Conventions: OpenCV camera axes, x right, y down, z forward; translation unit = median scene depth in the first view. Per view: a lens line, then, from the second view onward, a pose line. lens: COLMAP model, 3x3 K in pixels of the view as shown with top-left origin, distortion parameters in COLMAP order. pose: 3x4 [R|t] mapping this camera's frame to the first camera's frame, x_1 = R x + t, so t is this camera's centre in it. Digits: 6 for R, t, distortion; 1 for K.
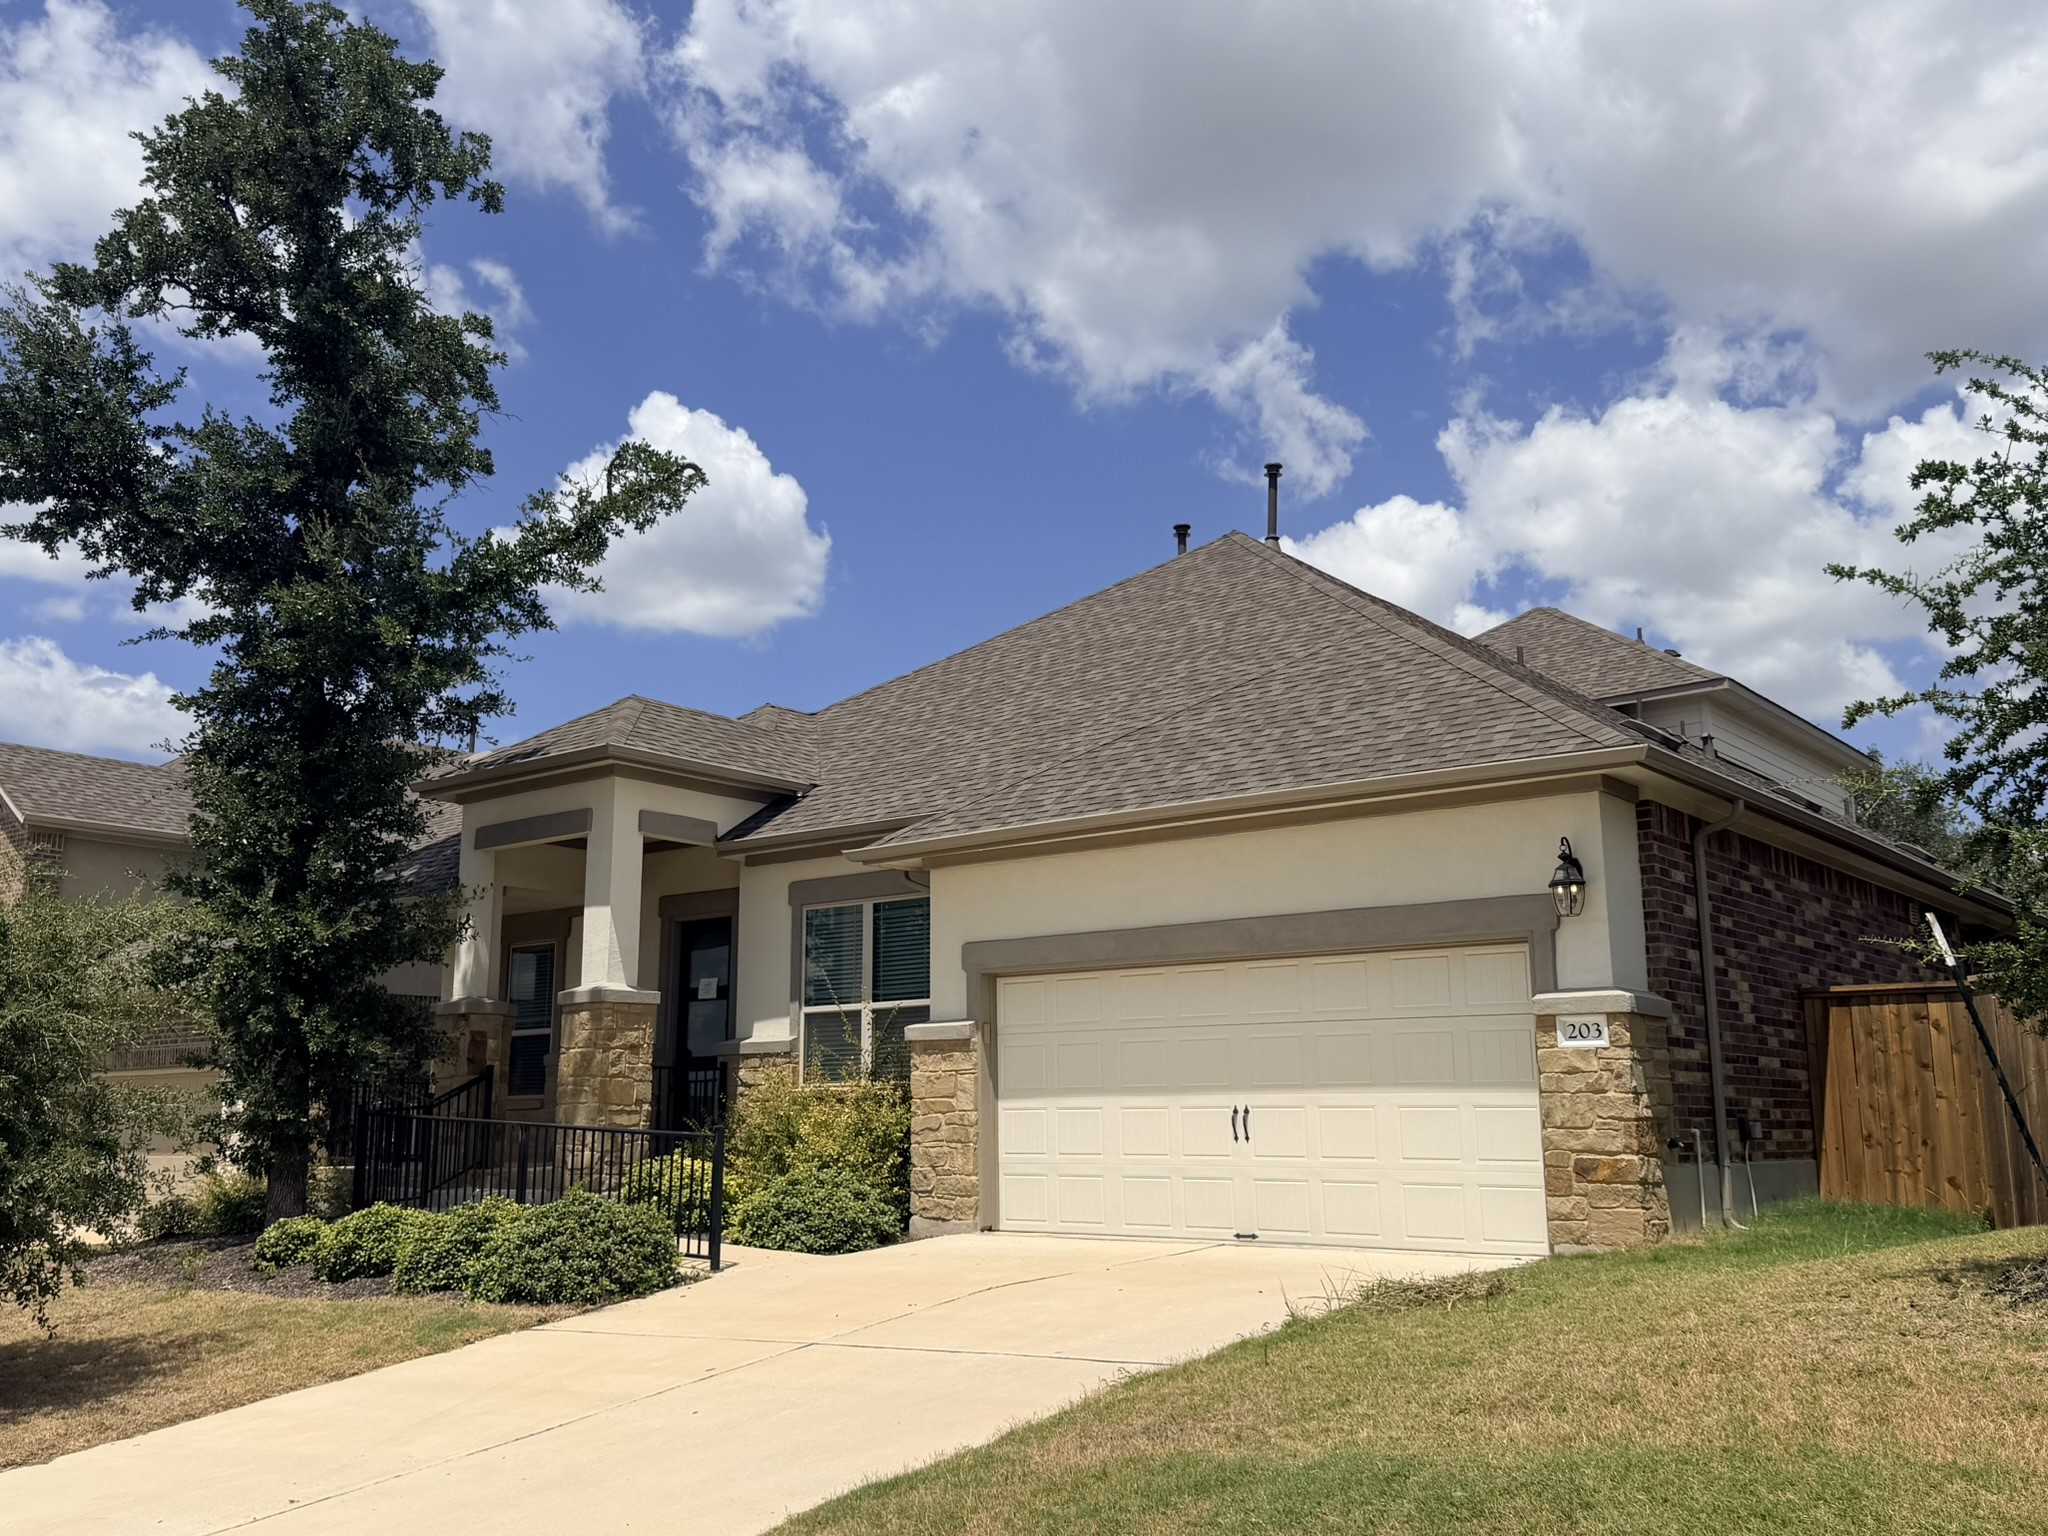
lens RADIAL K [[1845.7, 0, 1024.0], [0, 1845.7, 768.0], [0, 0, 1]] dist [-0.003617, -0.002332]
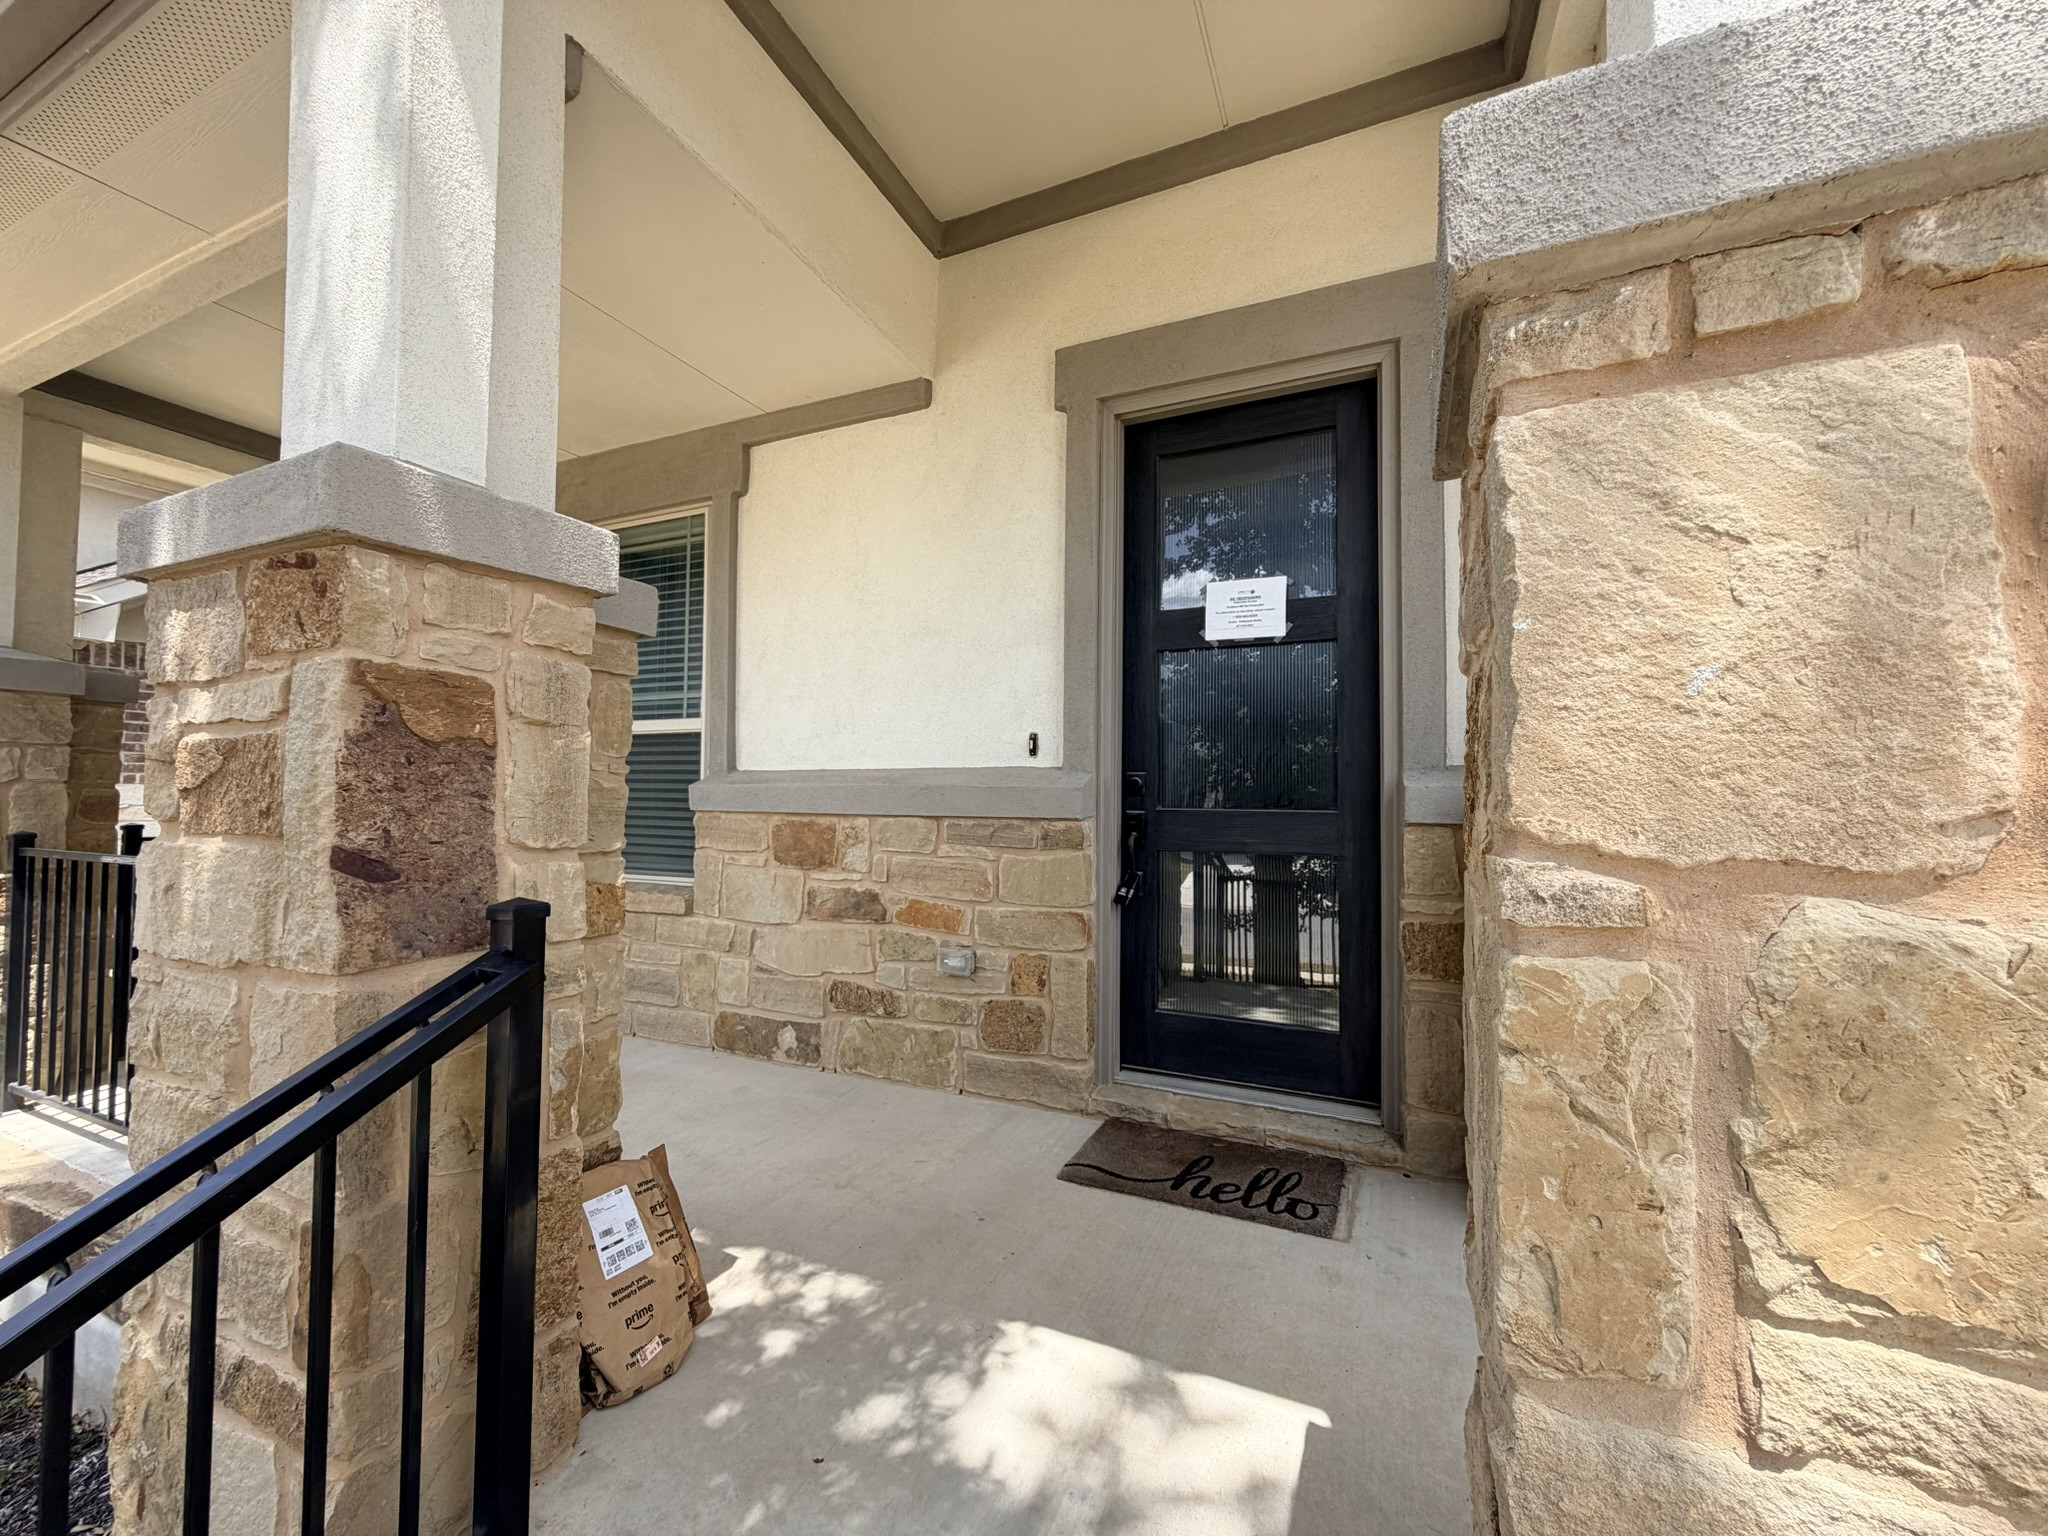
lens RADIAL K [[821.4, 0, 1024.0], [0, 821.4, 768.0], [0, 0, 1]] dist [0.001110, 0.000133]
pose [[0.965122, 0.018159, 0.261169, -0.266656], [-0.059753, 0.986539, 0.152215, 0.137043], [-0.254889, -0.162512, 0.953216, 0.924364]]
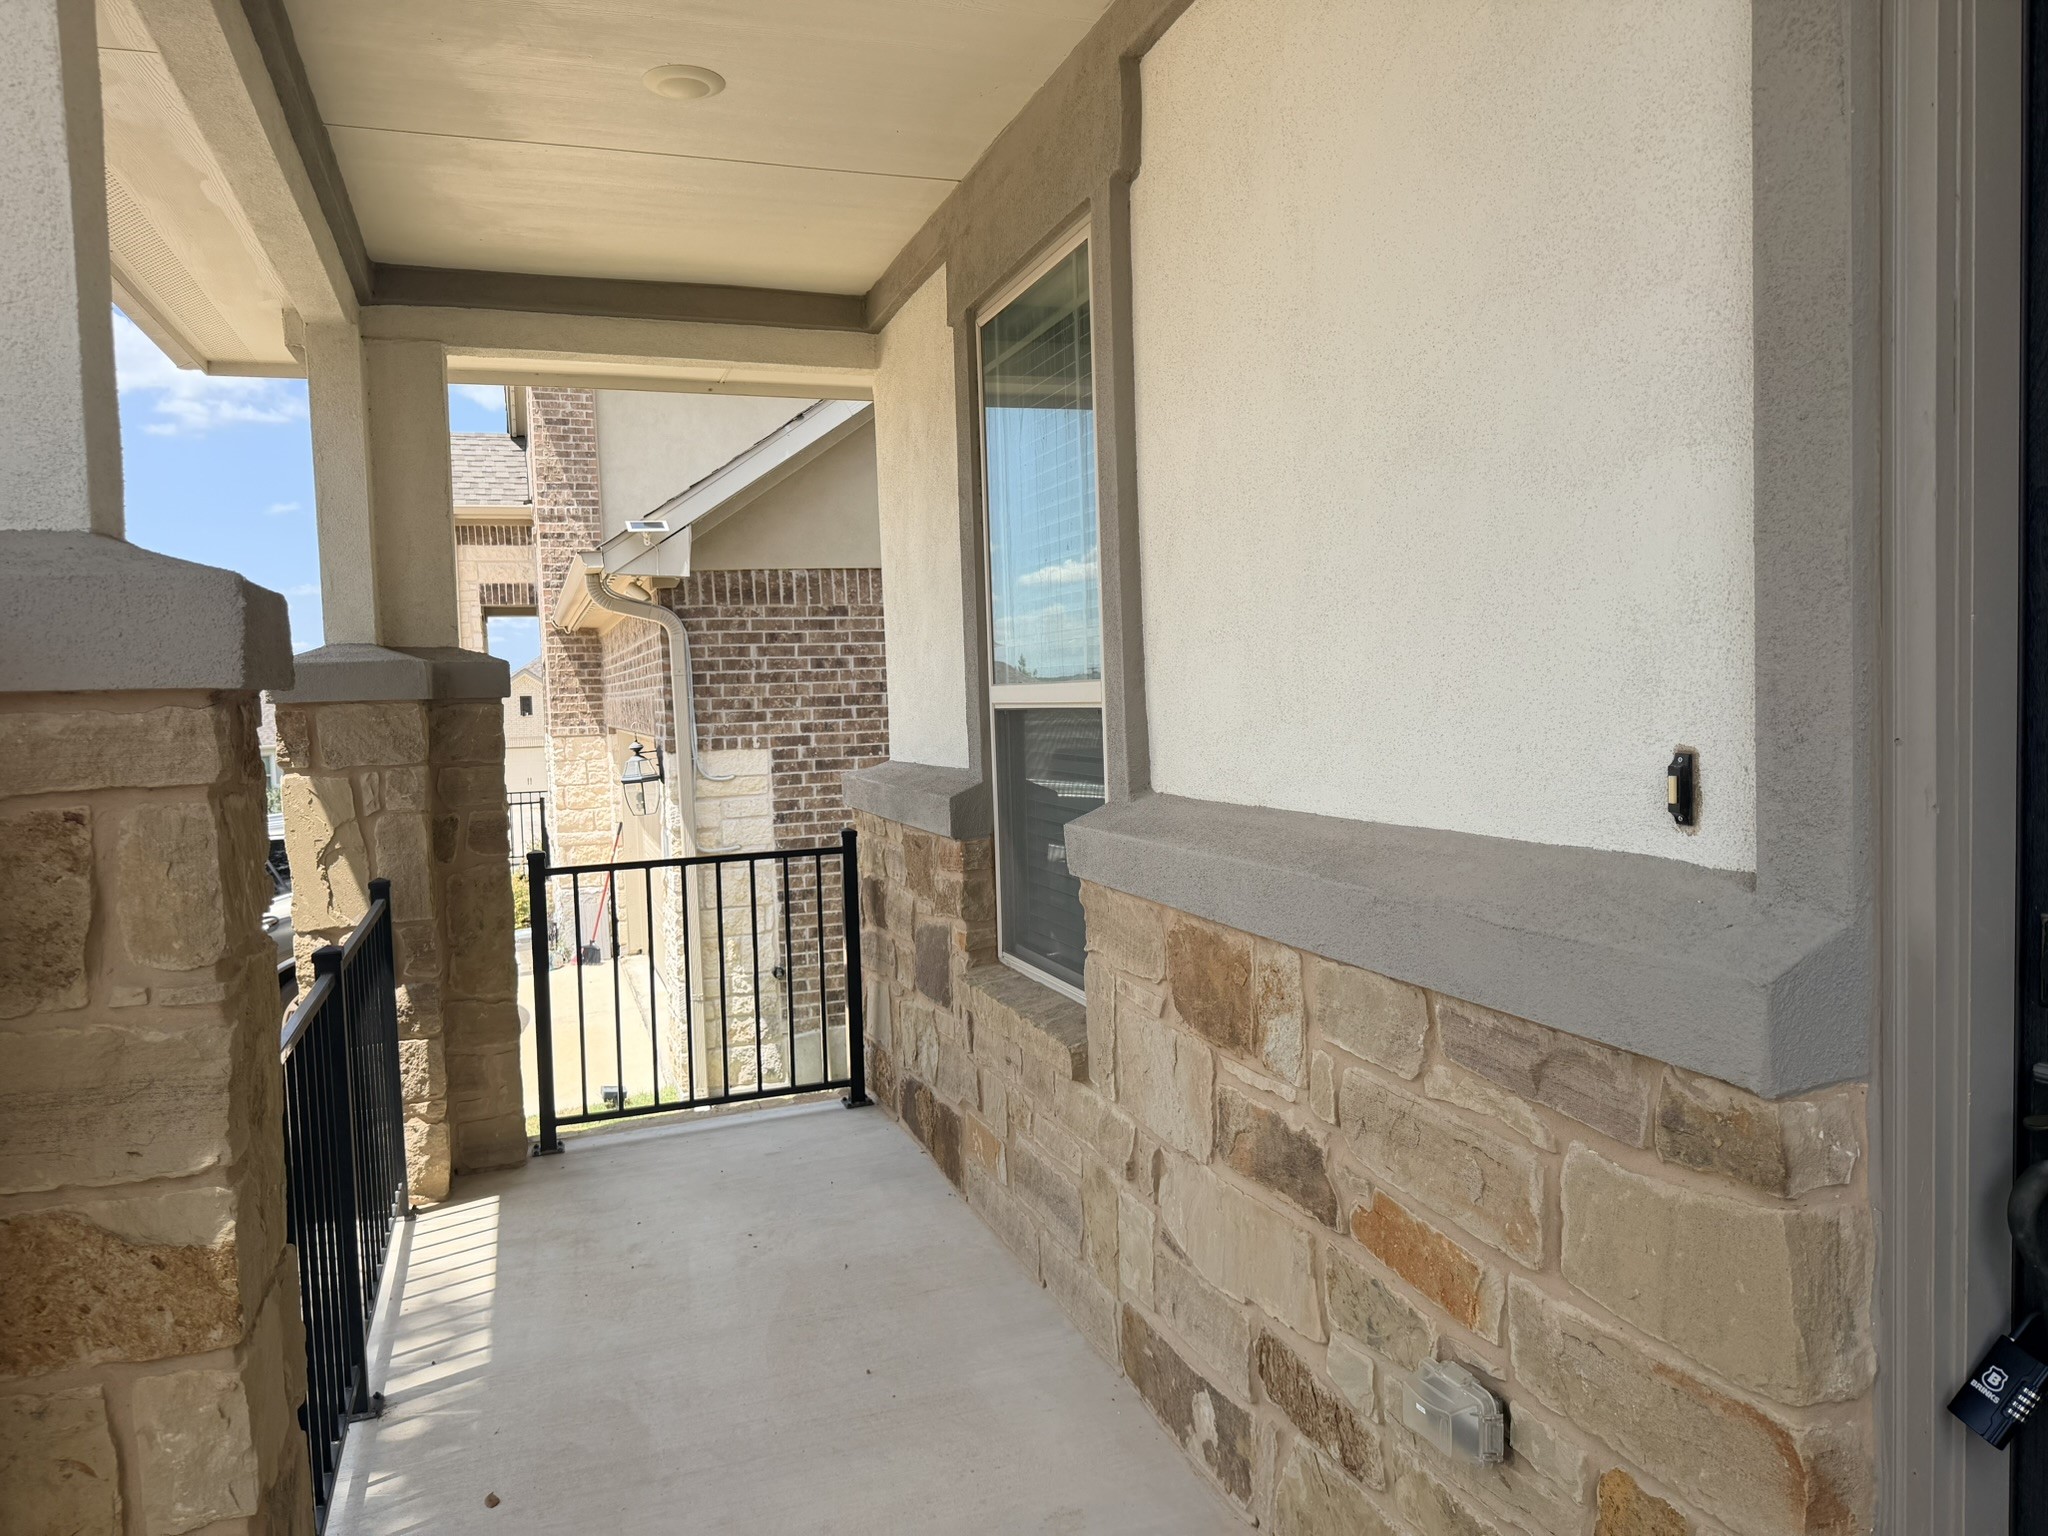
lens RADIAL K [[1439.8, 0, 1024.0], [0, 1439.8, 768.0], [0, 0, 1]] dist [0.044765, -0.065673]
pose [[0.855969, 0.001342, -0.517025, -0.214956], [0.129866, 0.967379, 0.217513, 0.132963], [0.500451, -0.253328, 0.827873, 0.986393]]
